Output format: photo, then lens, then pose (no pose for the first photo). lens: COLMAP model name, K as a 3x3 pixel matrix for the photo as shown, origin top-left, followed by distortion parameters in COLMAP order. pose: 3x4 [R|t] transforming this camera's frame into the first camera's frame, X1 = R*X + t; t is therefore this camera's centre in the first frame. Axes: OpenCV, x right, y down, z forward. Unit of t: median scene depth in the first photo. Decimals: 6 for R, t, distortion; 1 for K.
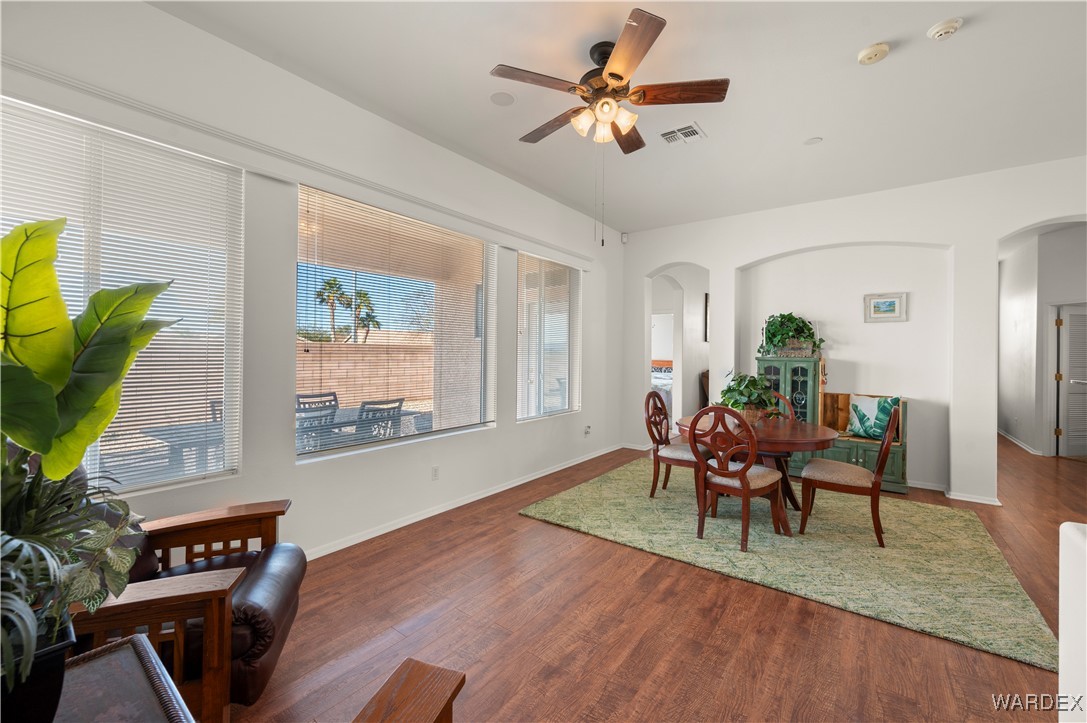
lens RADIAL K [[436.1, 0, 545.2], [0, 436.1, 352.6], [0, 0, 1]] dist [-0.000660, -0.000035]
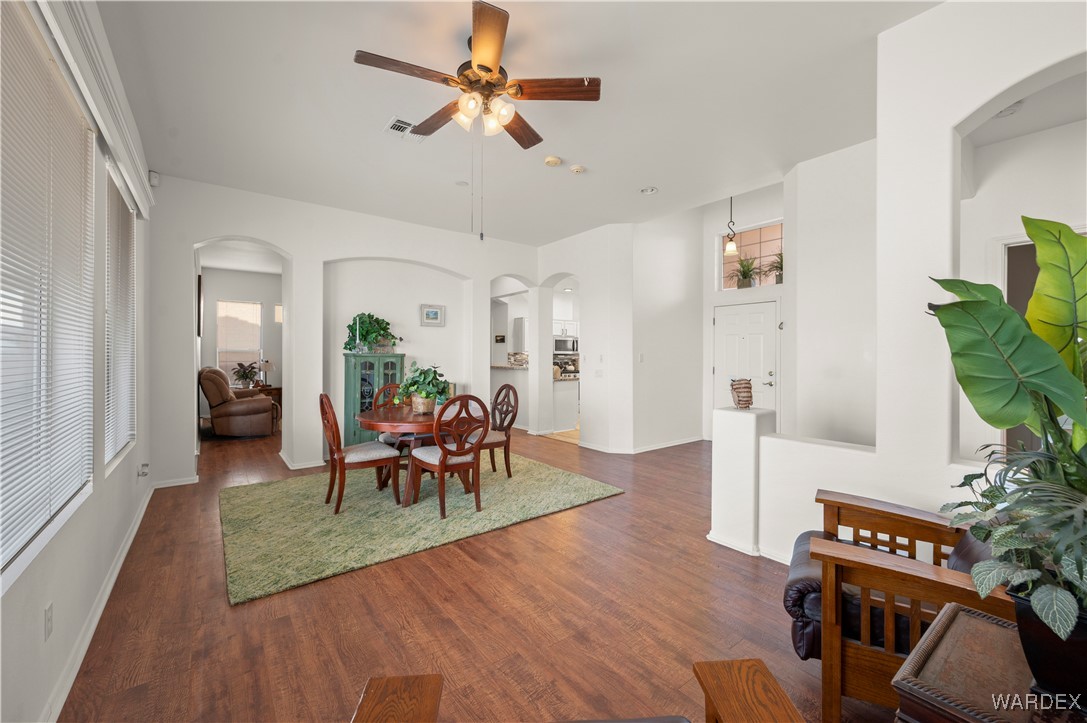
lens RADIAL K [[436.1, 0, 545.2], [0, 436.1, 352.6], [0, 0, 1]] dist [-0.000660, -0.000035]
pose [[0.263419, -0.005635, 0.964665, -0.597686], [0.001158, 0.999984, 0.005525, 0.004940], [-0.964681, -0.000339, 0.263421, 0.446293]]
